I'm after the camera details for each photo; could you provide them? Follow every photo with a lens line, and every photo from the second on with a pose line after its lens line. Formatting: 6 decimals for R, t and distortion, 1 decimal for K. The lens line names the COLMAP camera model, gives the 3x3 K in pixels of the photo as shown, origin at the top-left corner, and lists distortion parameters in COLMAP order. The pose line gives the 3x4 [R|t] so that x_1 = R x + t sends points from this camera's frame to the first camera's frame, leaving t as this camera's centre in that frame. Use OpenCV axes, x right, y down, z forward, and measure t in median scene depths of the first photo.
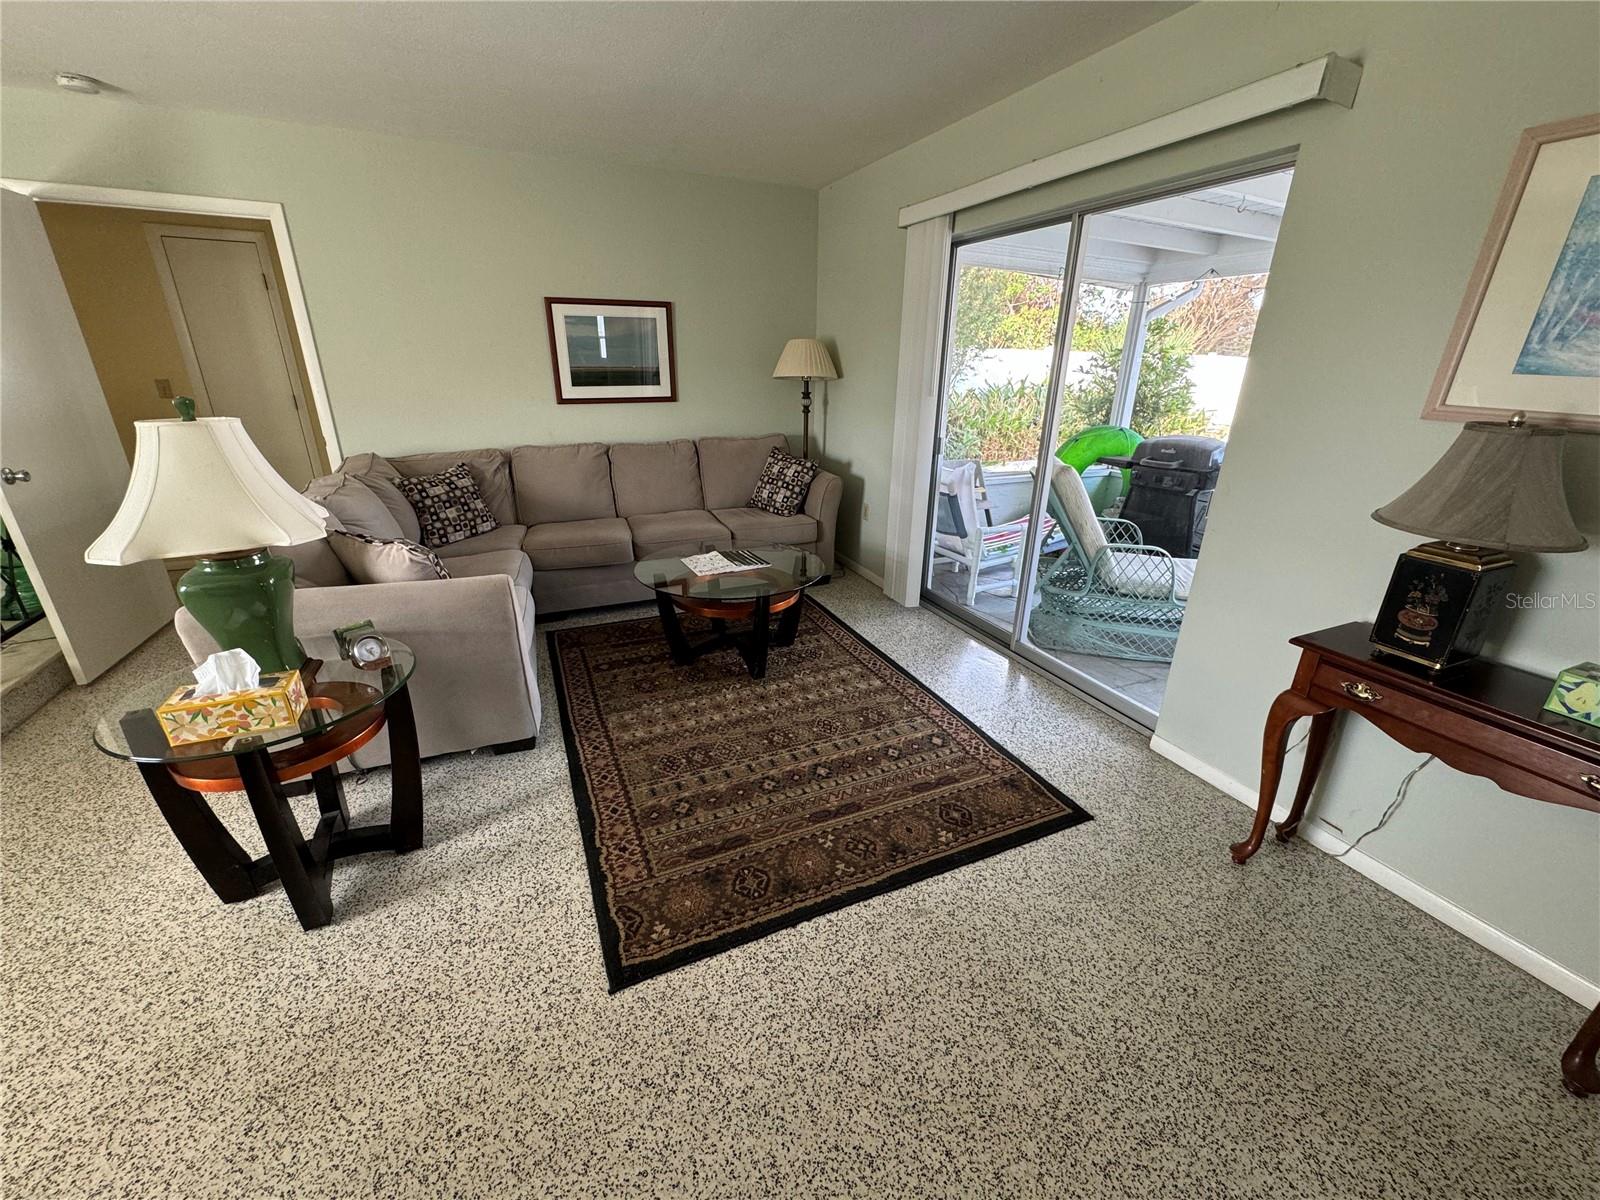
lens RADIAL K [[637.4, 0, 802.4], [0, 637.4, 601.8], [0, 0, 1]] dist [-0.003213, 0.000658]
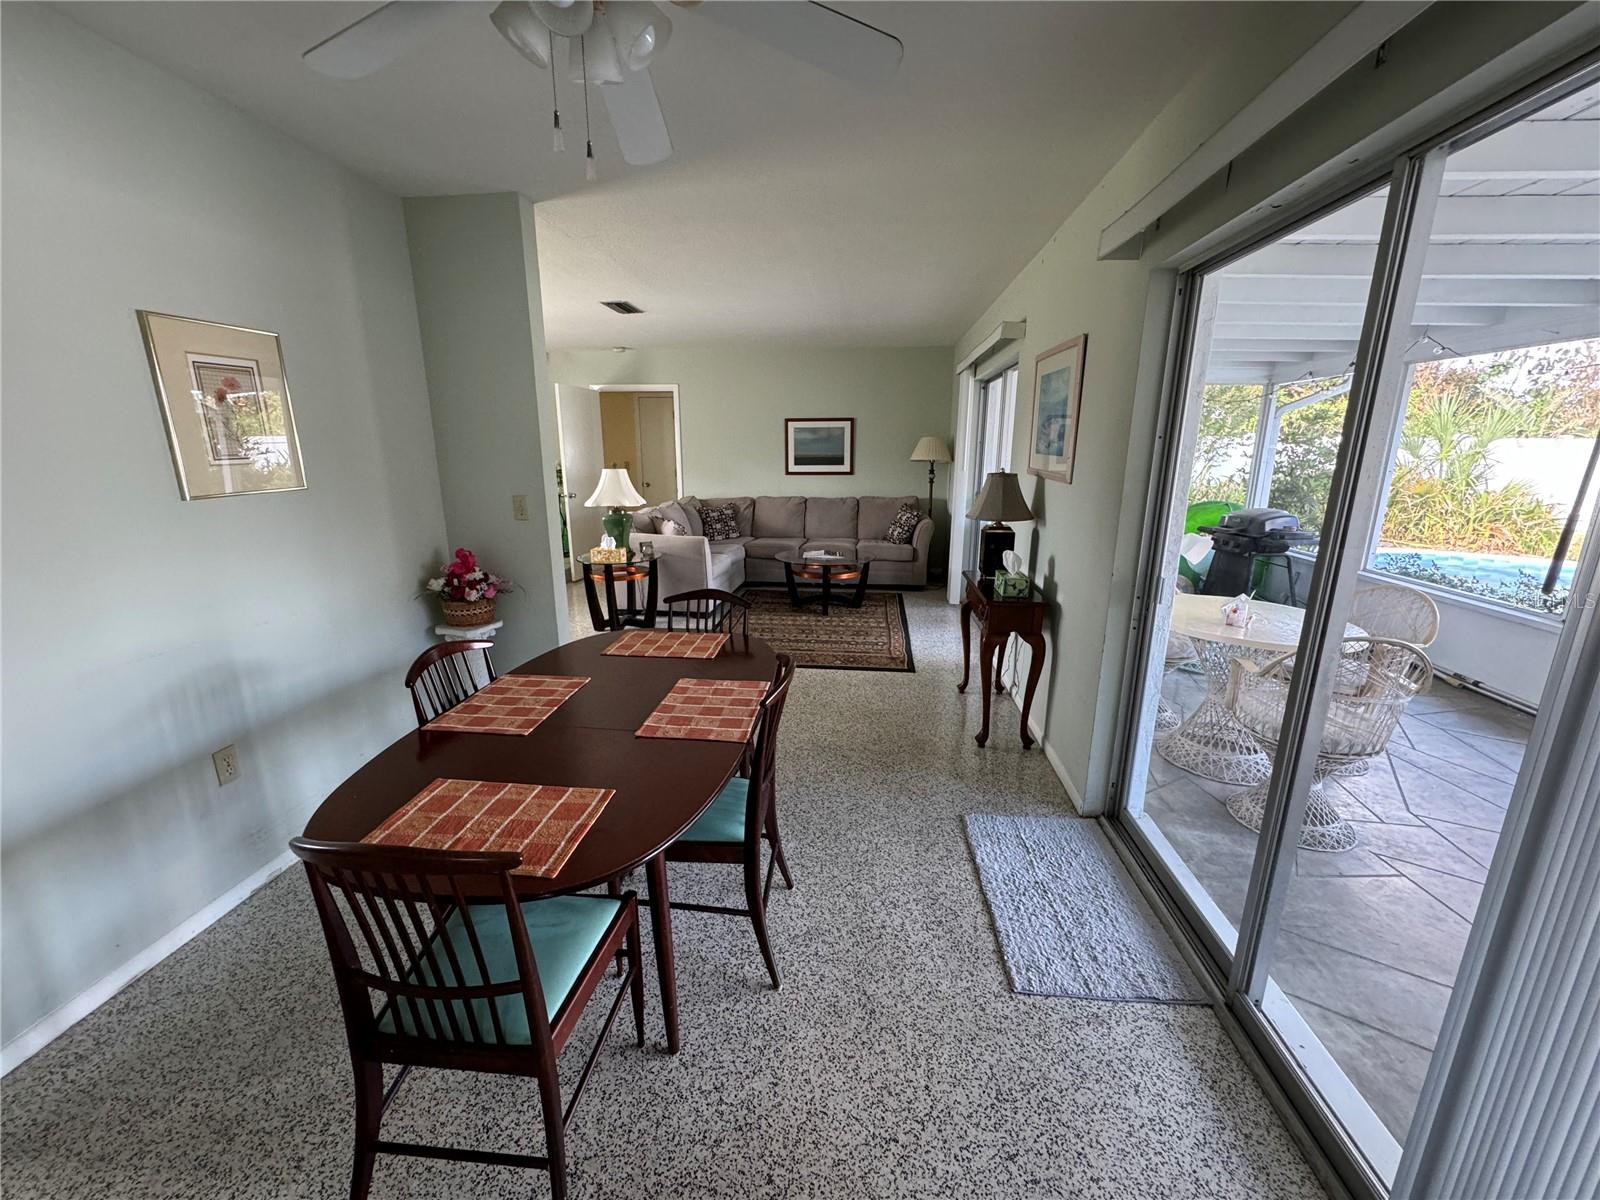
lens RADIAL K [[637.4, 0, 802.9], [0, 637.4, 601.2], [0, 0, 1]] dist [-0.003213, 0.000658]
pose [[0.865305, 0.107703, -0.489538, 0.703097], [-0.169744, 0.981901, -0.084009, 0.222194], [0.471630, 0.155790, 0.867925, -0.585736]]
